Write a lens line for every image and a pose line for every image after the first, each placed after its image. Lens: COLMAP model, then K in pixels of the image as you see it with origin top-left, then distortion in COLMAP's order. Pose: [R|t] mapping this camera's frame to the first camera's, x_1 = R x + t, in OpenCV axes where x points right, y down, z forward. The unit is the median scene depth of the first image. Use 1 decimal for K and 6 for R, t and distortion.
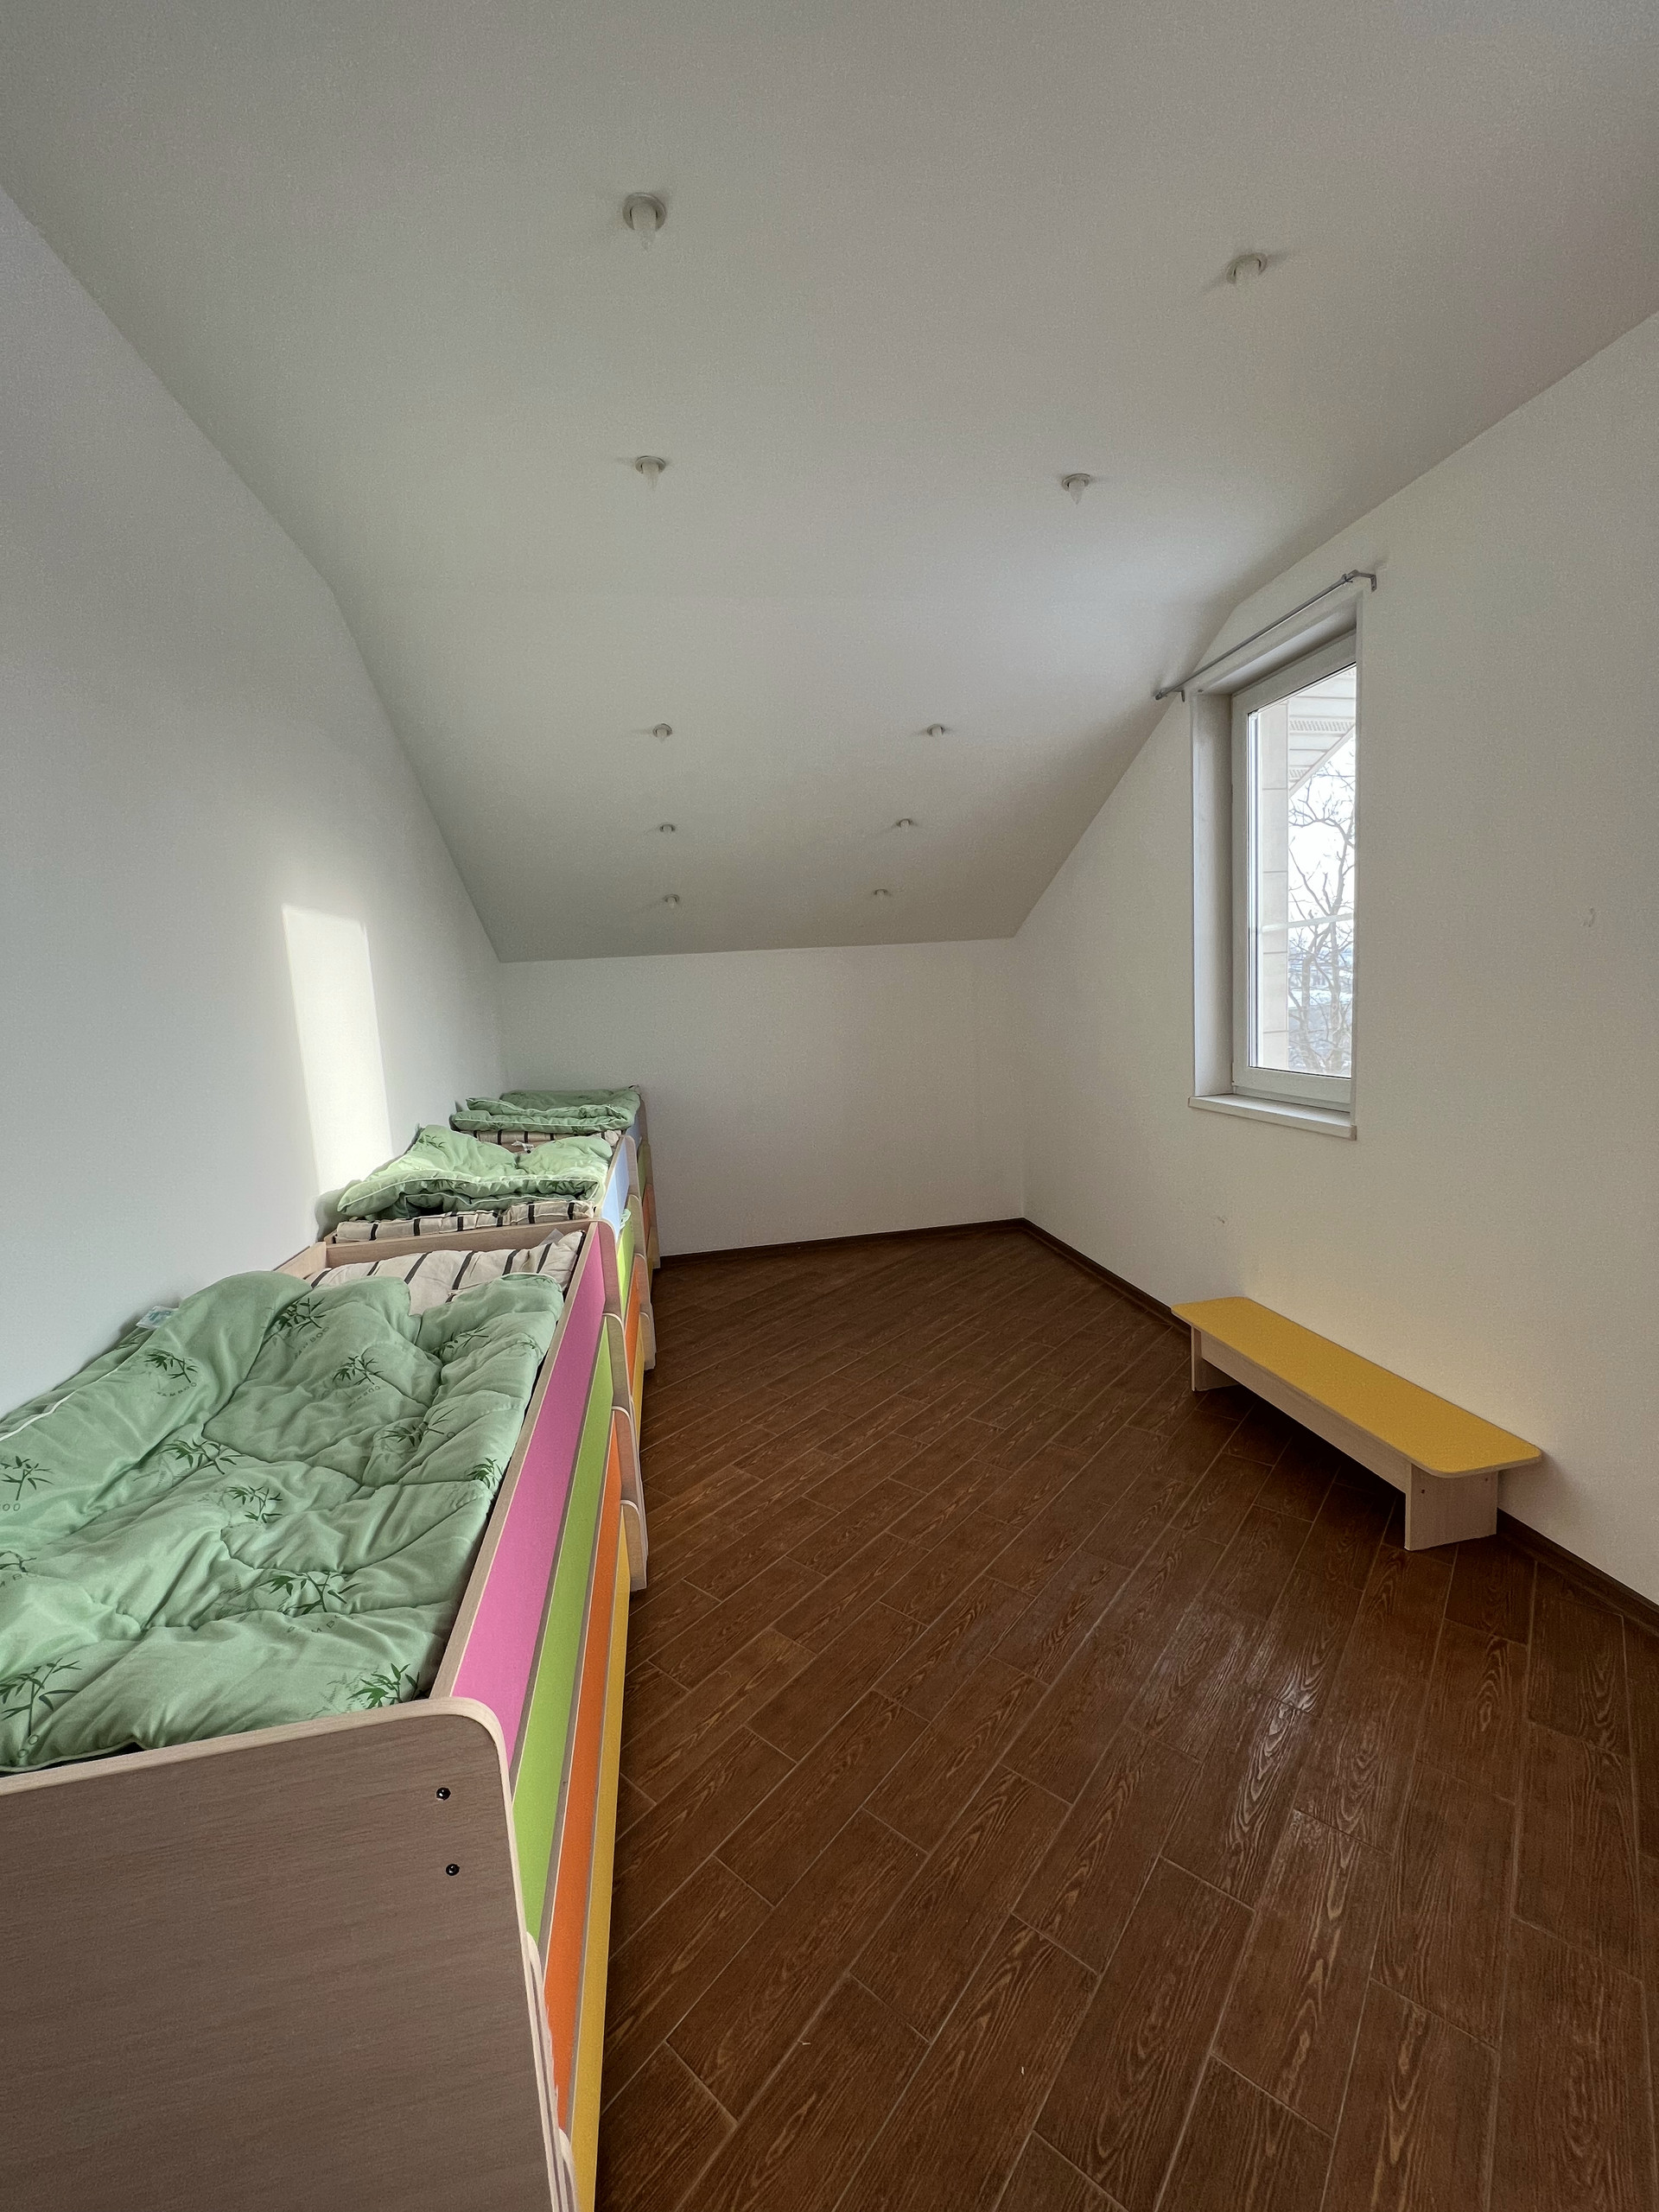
lens RADIAL K [[883.9, 0, 829.2], [0, 883.9, 1104.4], [0, 0, 1]] dist [-0.002733, 0.000809]
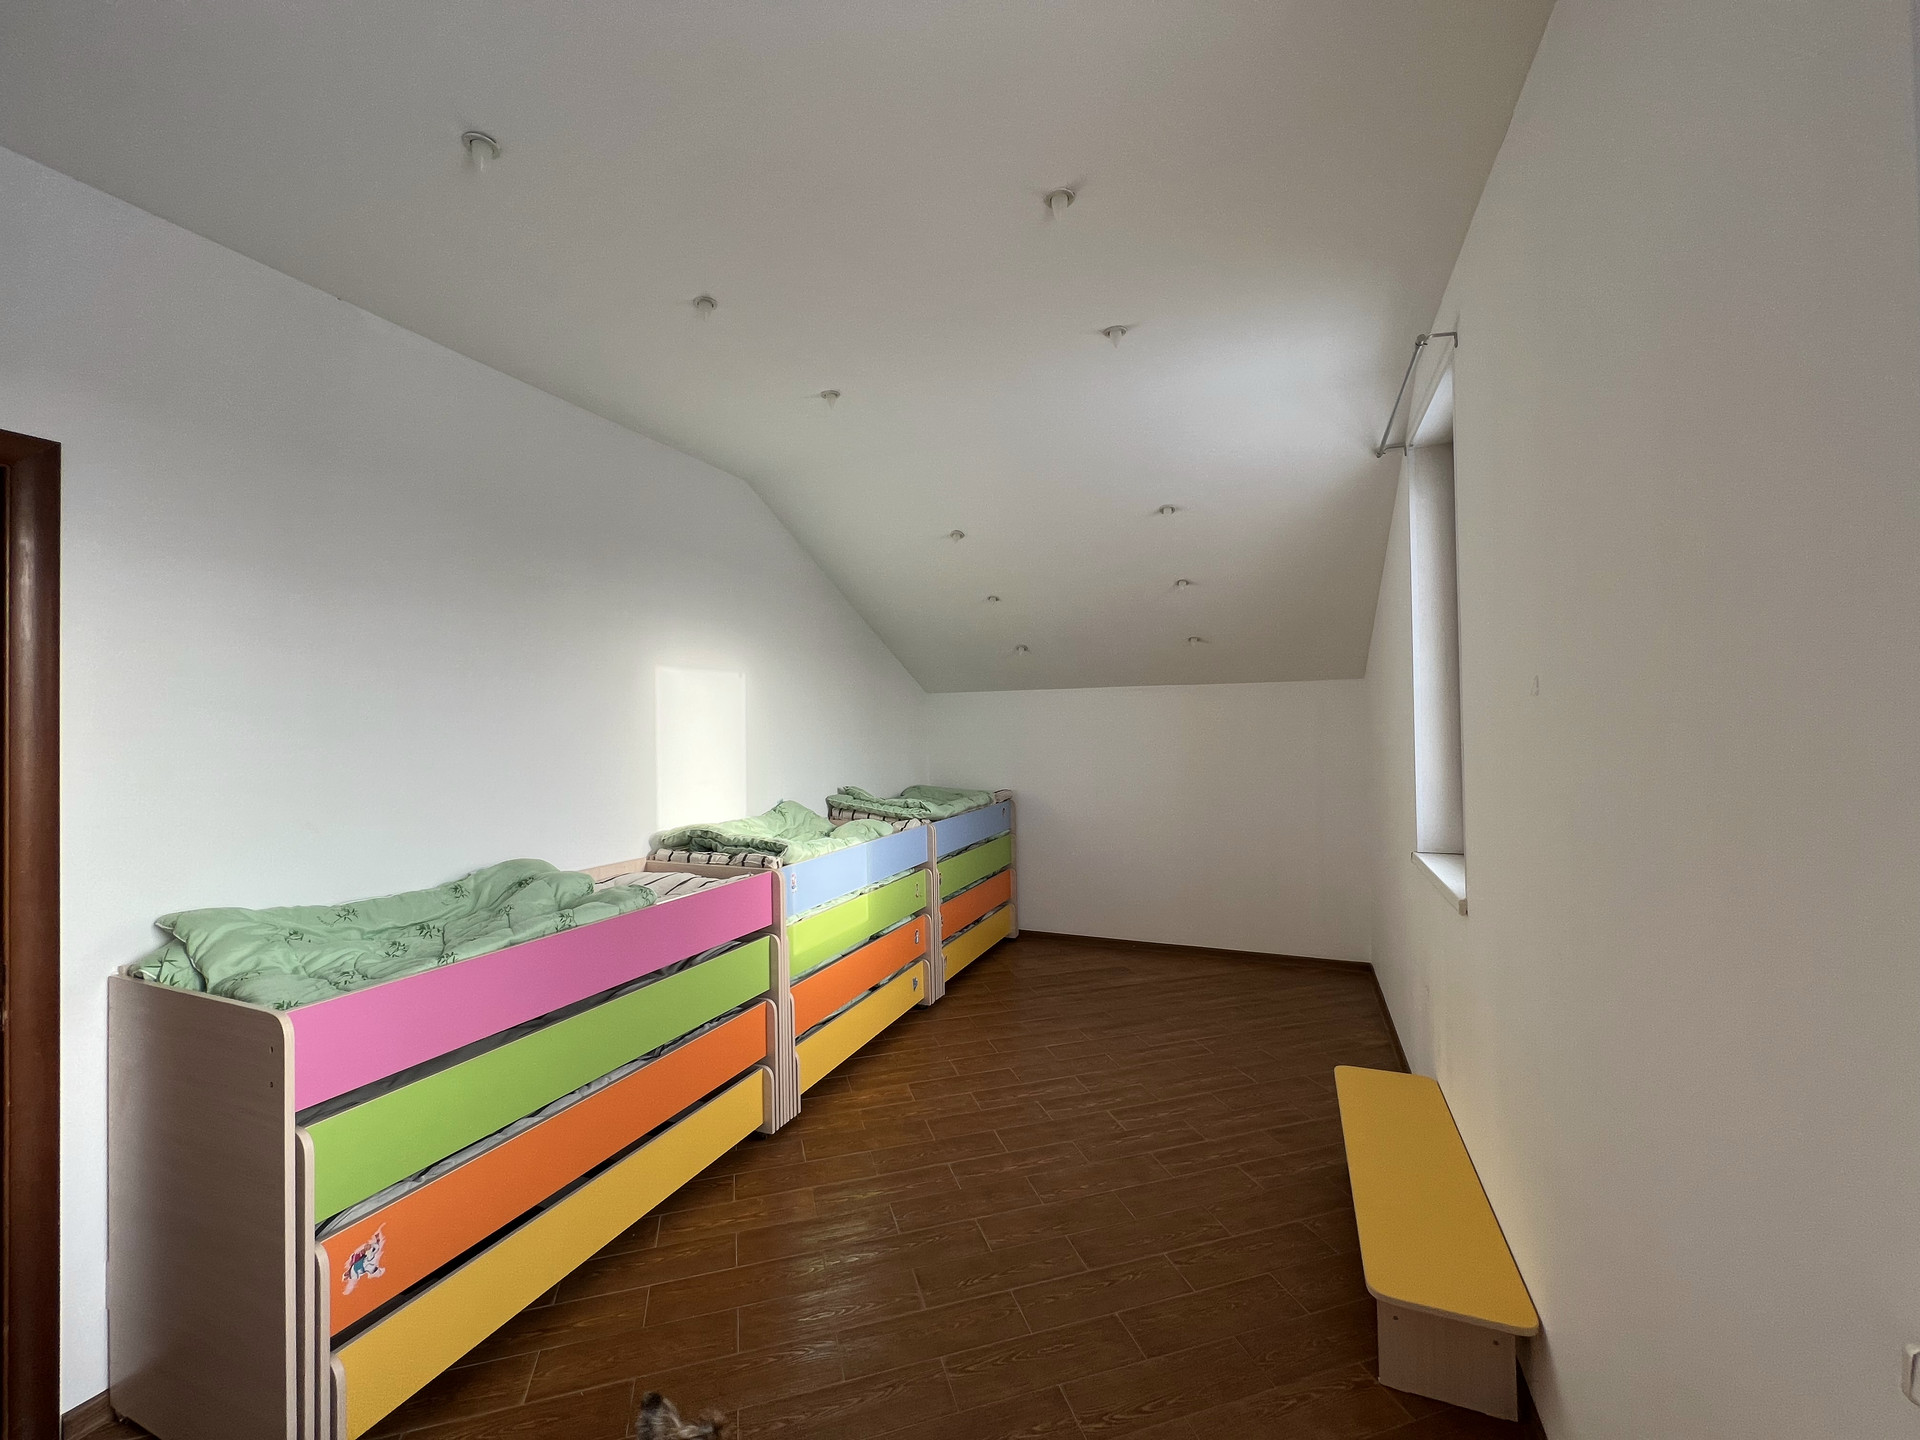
lens RADIAL K [[767.2, 0, 952.1], [0, 767.2, 718.8], [0, 0, 1]] dist [-0.002733, 0.000809]
pose [[0.831306, 0.039585, -0.554404, 0.586590], [-0.103045, 0.991145, -0.083742, -0.039415], [0.546180, 0.126744, 0.828024, 0.036504]]
